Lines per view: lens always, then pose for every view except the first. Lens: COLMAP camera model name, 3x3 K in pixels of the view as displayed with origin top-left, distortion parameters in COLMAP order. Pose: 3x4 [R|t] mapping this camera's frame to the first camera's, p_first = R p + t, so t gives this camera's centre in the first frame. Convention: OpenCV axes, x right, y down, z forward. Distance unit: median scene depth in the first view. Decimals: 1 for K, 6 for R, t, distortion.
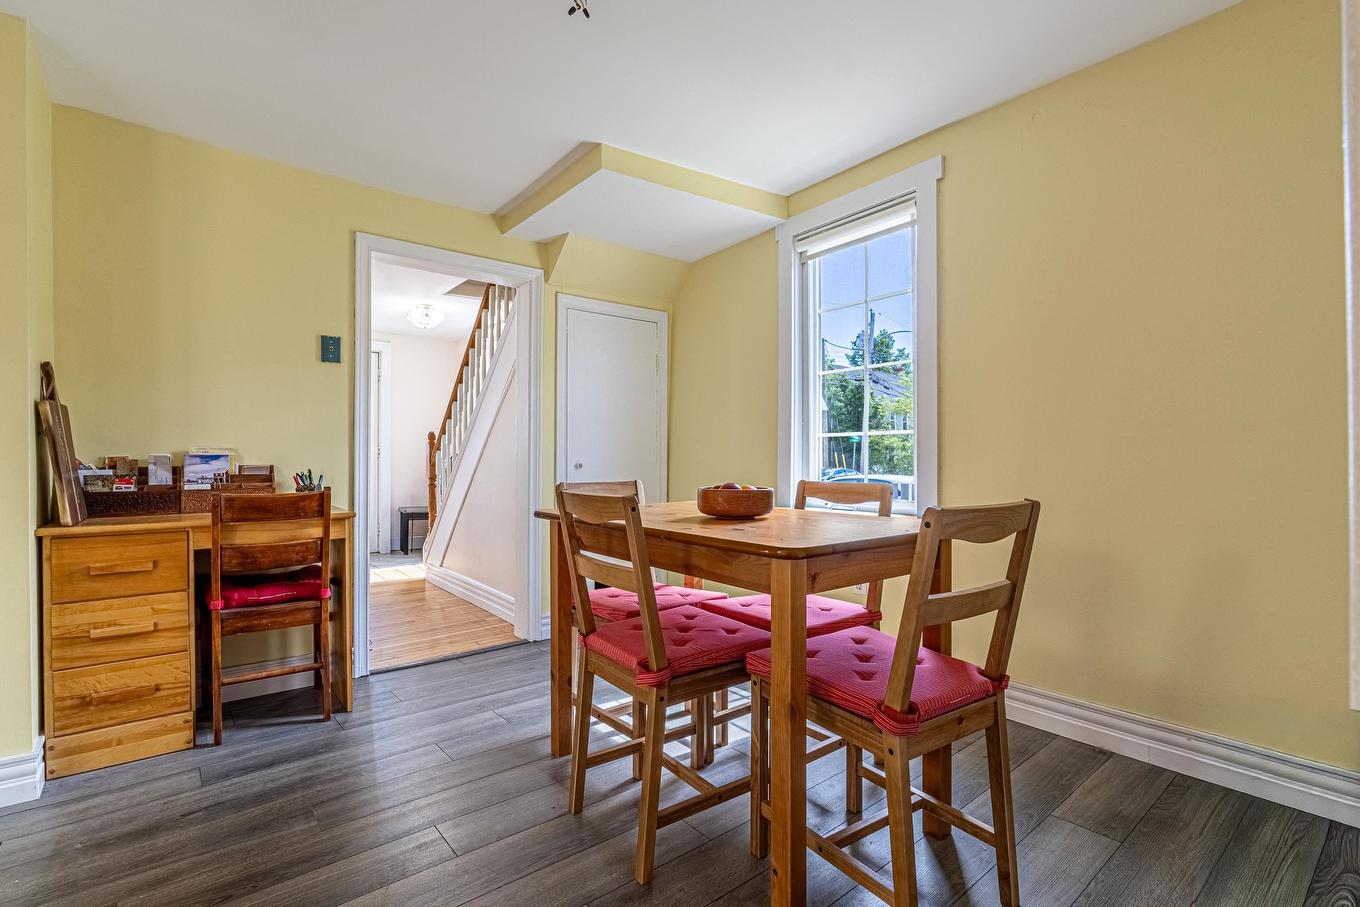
lens RADIAL K [[632.6, 0, 685.1], [0, 632.6, 462.7], [0, 0, 1]] dist [0.010338, 0.000093]
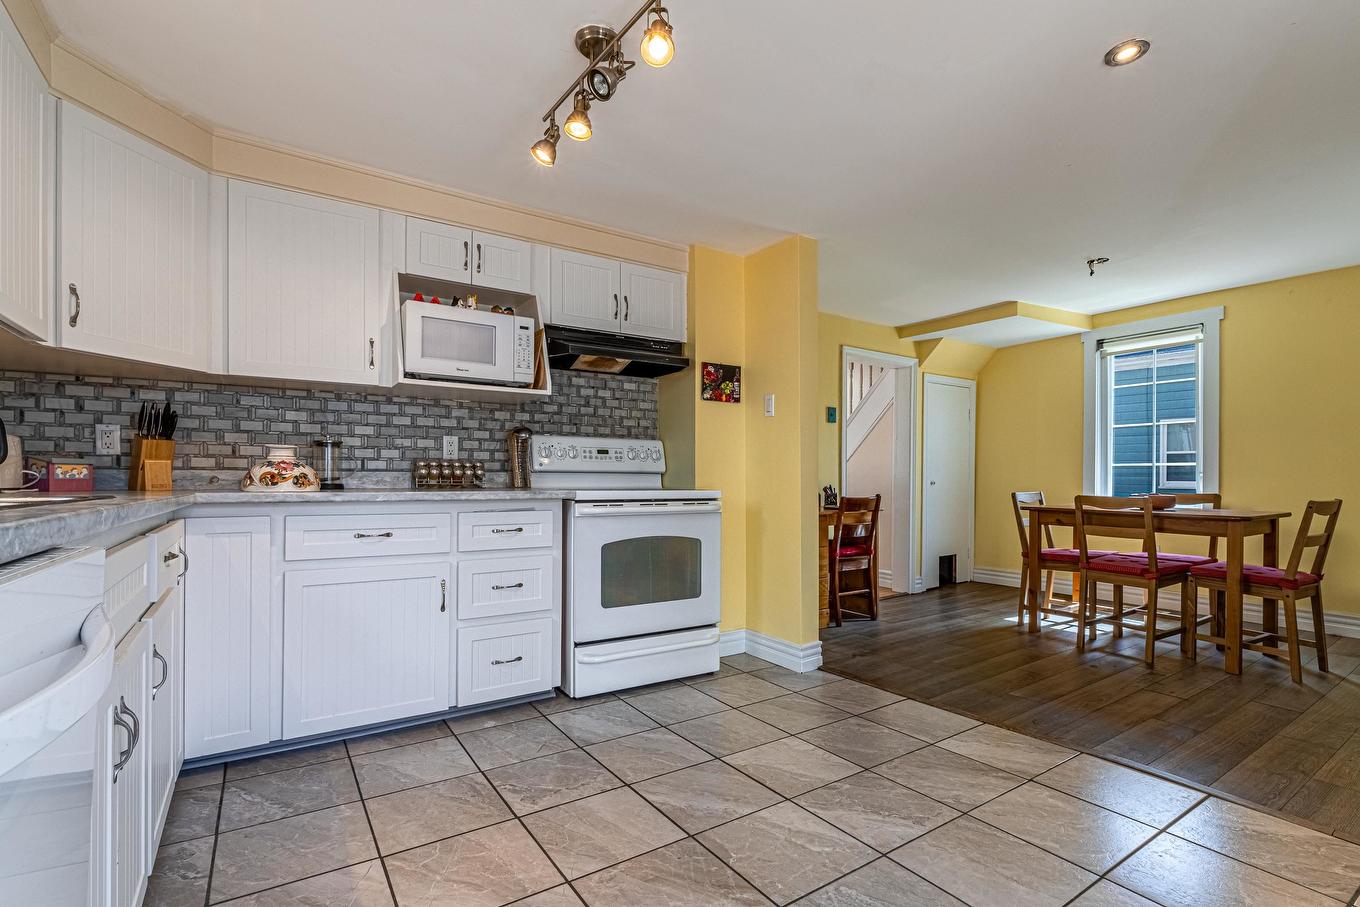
lens RADIAL K [[632.6, 0, 701.7], [0, 632.6, 478.9], [0, 0, 1]] dist [0.010338, 0.000093]
pose [[0.998048, 0.001814, -0.062418, -0.953960], [-0.001650, 0.999995, 0.002676, -0.011455], [0.062422, -0.002568, 0.998047, -0.874145]]
